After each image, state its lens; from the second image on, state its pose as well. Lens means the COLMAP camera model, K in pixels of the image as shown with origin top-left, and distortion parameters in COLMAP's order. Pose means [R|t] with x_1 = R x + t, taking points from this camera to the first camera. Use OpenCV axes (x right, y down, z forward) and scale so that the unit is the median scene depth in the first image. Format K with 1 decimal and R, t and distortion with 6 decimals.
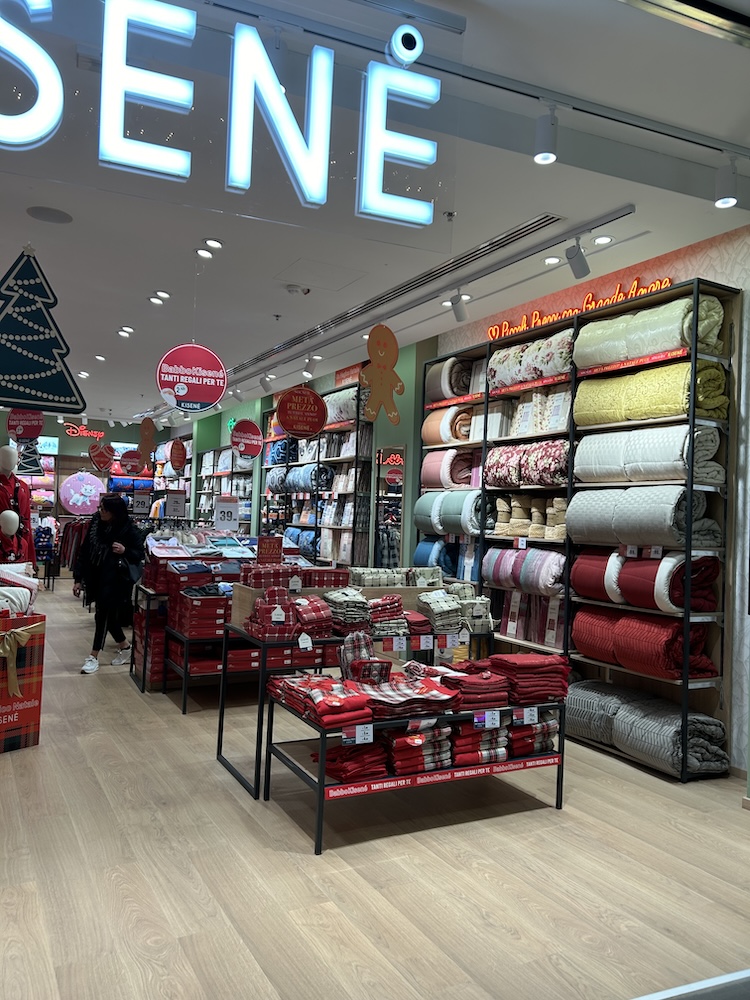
lens RADIAL K [[741.6, 0, 371.7], [0, 741.6, 504.1], [0, 0, 1]] dist [0.074035, -0.084844]
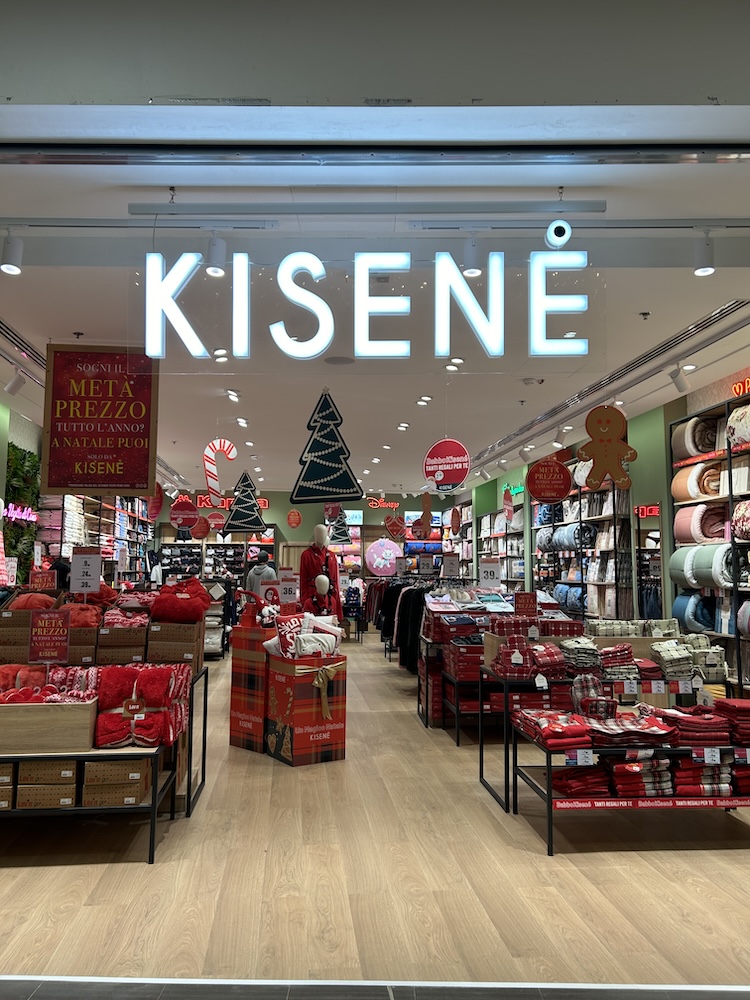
lens RADIAL K [[746.4, 0, 370.3], [0, 746.4, 489.6], [0, 0, 1]] dist [0.051241, -0.051334]
pose [[0.921723, -0.071162, -0.381266, 0.119254], [0.034523, 0.994175, -0.102099, -0.005397], [0.386310, 0.080944, 0.918810, -0.200475]]
